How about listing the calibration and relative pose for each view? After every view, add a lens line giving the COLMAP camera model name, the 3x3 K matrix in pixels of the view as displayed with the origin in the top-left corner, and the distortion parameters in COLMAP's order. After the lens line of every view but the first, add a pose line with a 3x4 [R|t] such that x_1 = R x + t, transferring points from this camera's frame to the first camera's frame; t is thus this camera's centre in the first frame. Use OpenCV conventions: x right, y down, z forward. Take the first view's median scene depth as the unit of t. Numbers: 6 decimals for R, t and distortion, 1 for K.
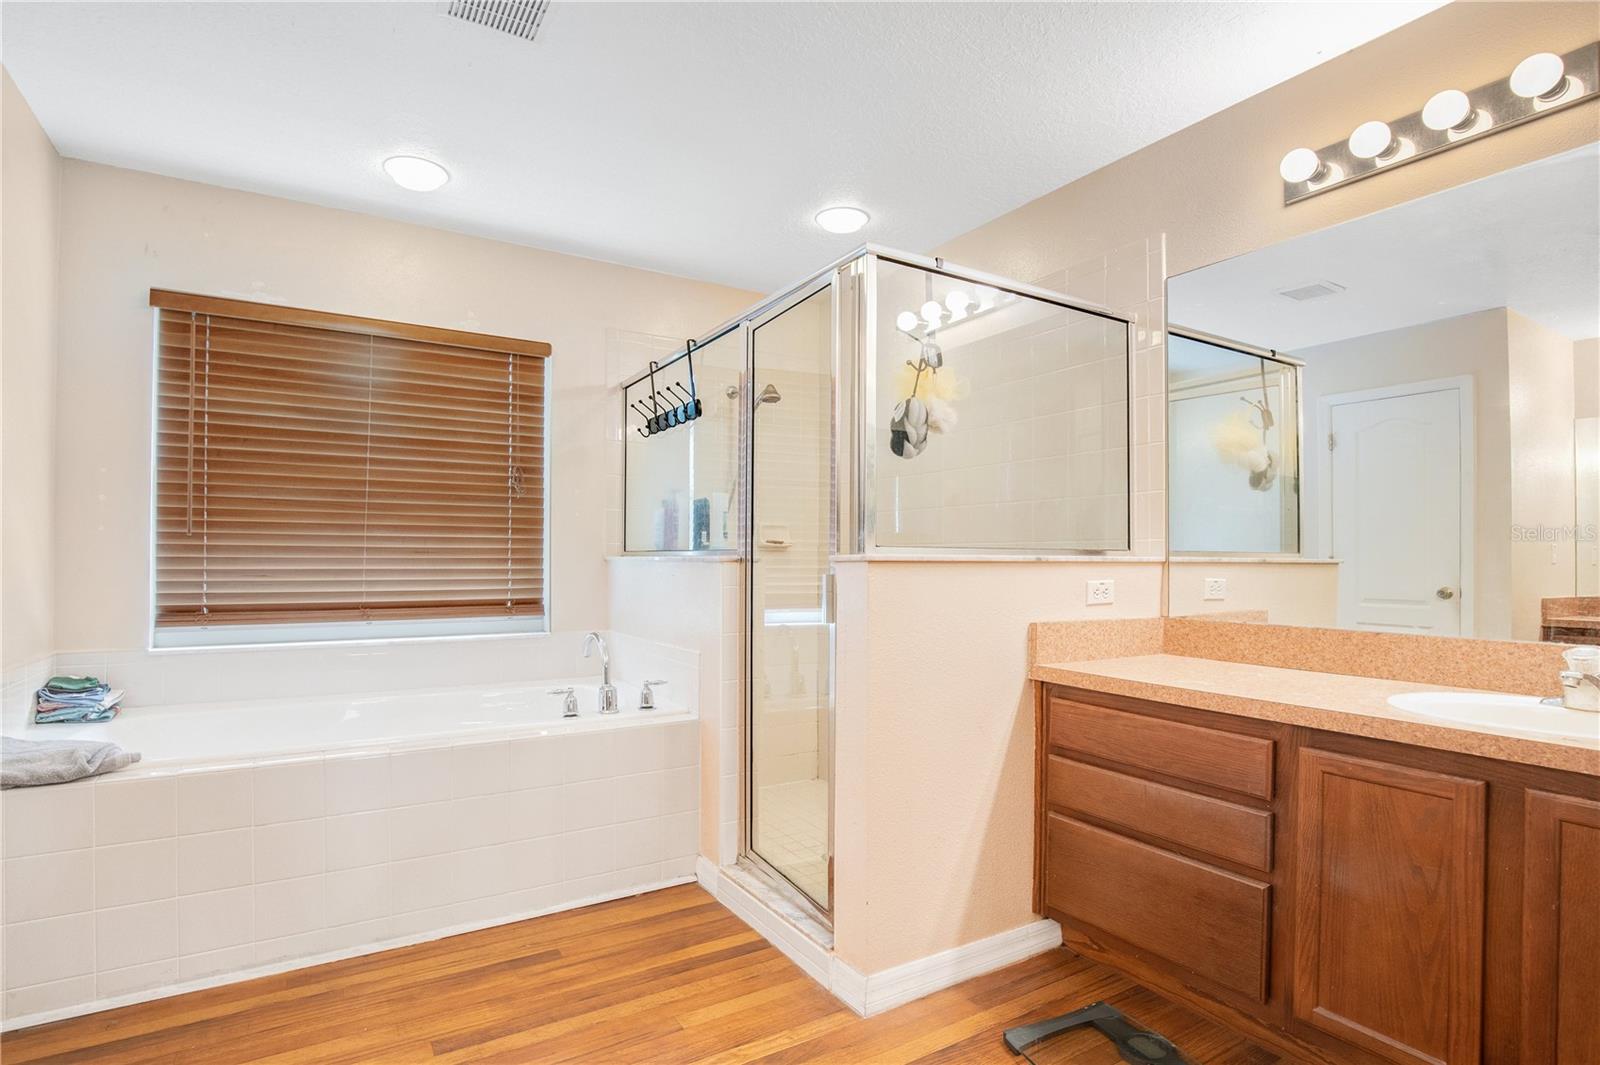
lens RADIAL K [[758.7, 0, 791.6], [0, 758.7, 546.7], [0, 0, 1]] dist [-0.038705, 0.010247]
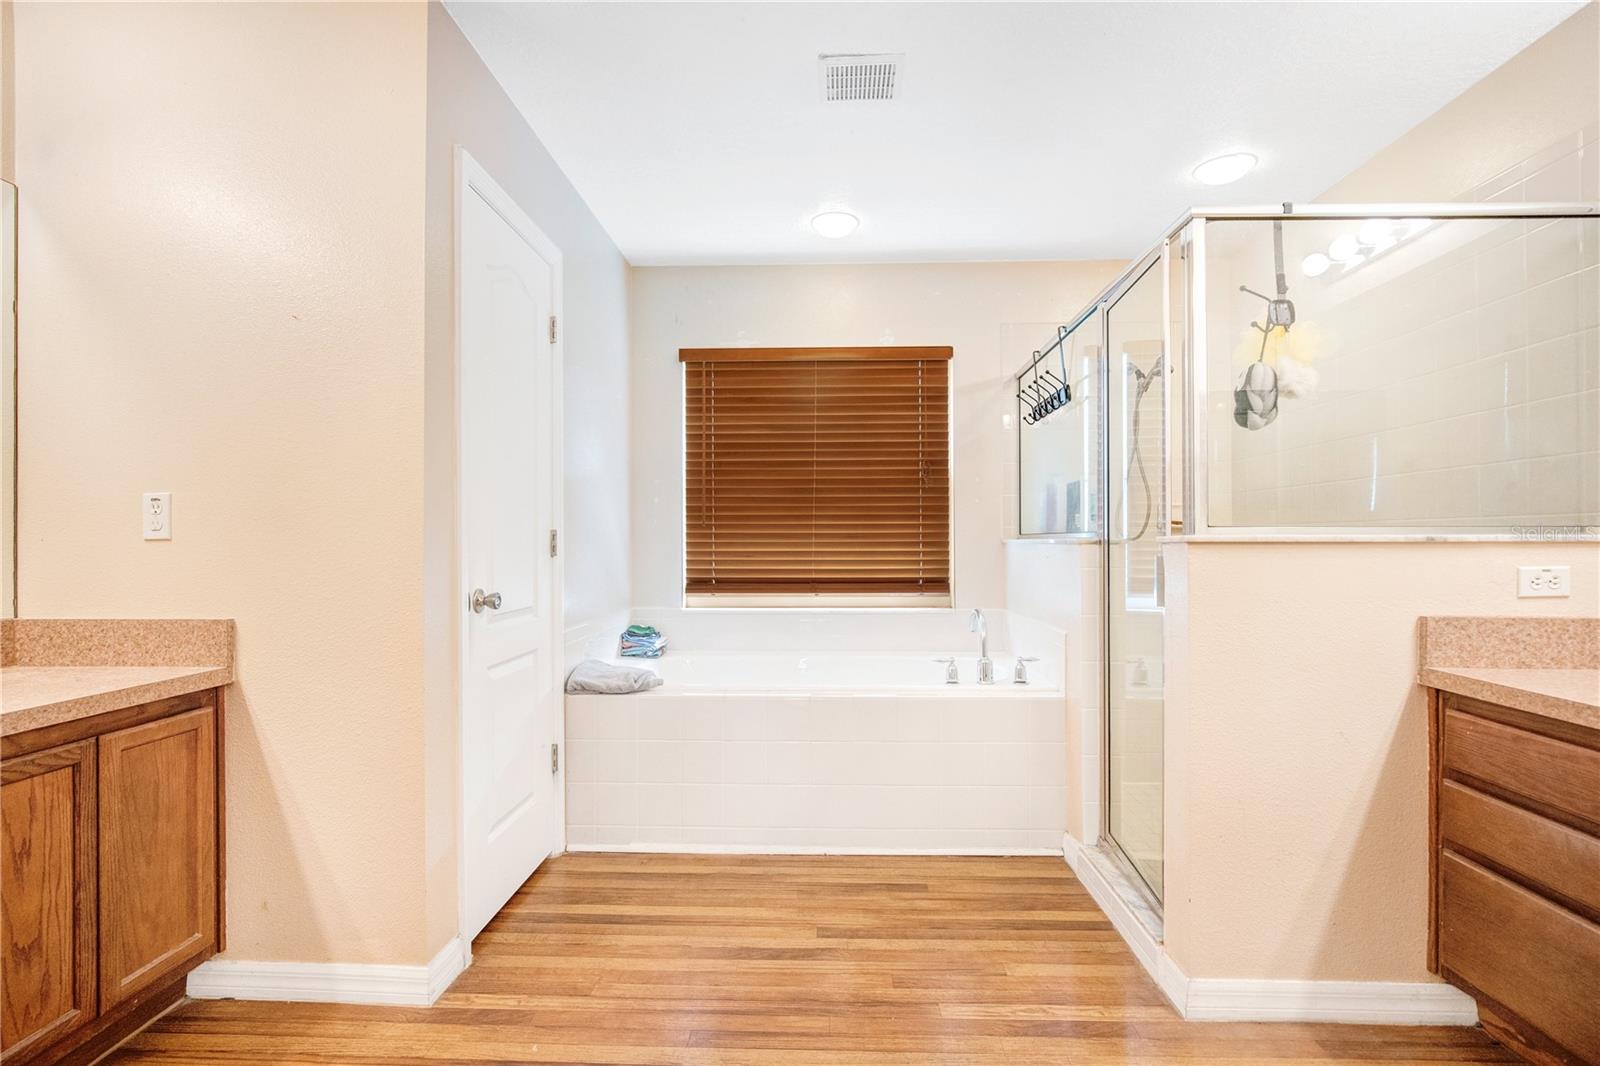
lens RADIAL K [[758.7, 0, 796.3], [0, 758.7, 527.2], [0, 0, 1]] dist [-0.038705, 0.010247]
pose [[0.814408, -0.016234, -0.580066, 0.194500], [0.014003, 0.999867, -0.008323, 0.000690], [0.580124, -0.001344, 0.814527, -0.045567]]
